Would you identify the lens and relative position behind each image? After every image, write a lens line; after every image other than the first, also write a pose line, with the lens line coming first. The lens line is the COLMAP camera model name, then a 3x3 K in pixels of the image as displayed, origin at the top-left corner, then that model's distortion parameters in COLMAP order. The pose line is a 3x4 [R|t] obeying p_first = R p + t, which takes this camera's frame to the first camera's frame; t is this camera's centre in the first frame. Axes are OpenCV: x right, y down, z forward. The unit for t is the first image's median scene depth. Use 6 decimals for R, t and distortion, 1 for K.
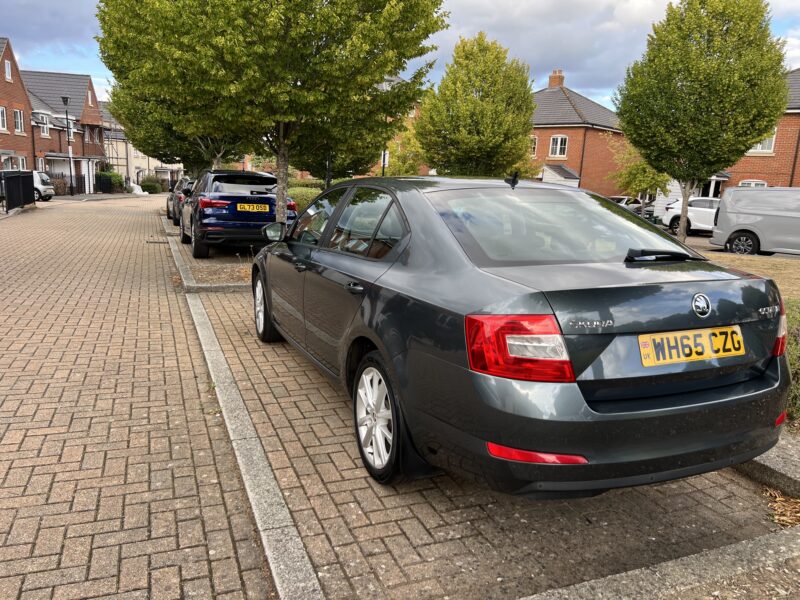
lens RADIAL K [[607.5, 0, 405.9], [0, 607.5, 303.0], [0, 0, 1]] dist [0.102978, -0.129548]
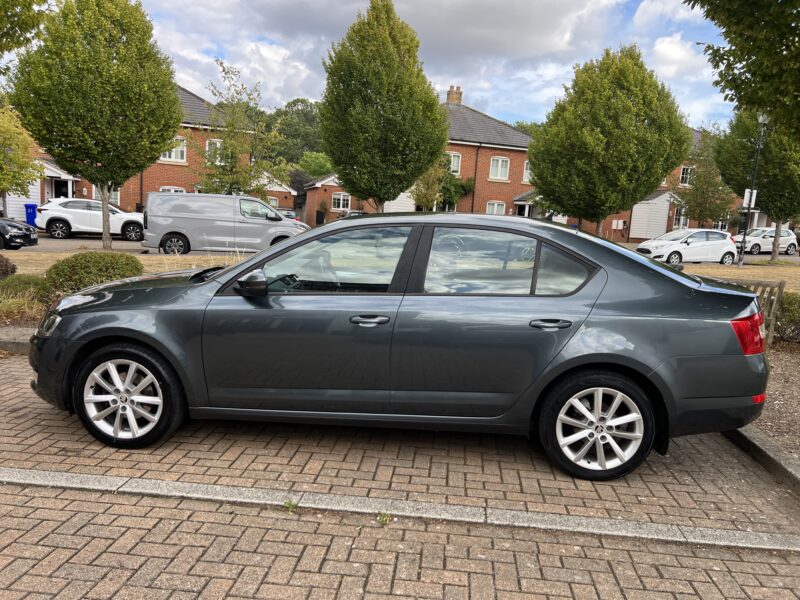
lens RADIAL K [[607.5, 0, 405.9], [0, 607.5, 303.0], [0, 0, 1]] dist [0.102978, -0.129548]
pose [[0.462733, -0.151869, 0.873392, -0.228942], [0.144117, 0.984998, 0.094921, -0.039830], [-0.874705, 0.081947, 0.477678, 0.141721]]
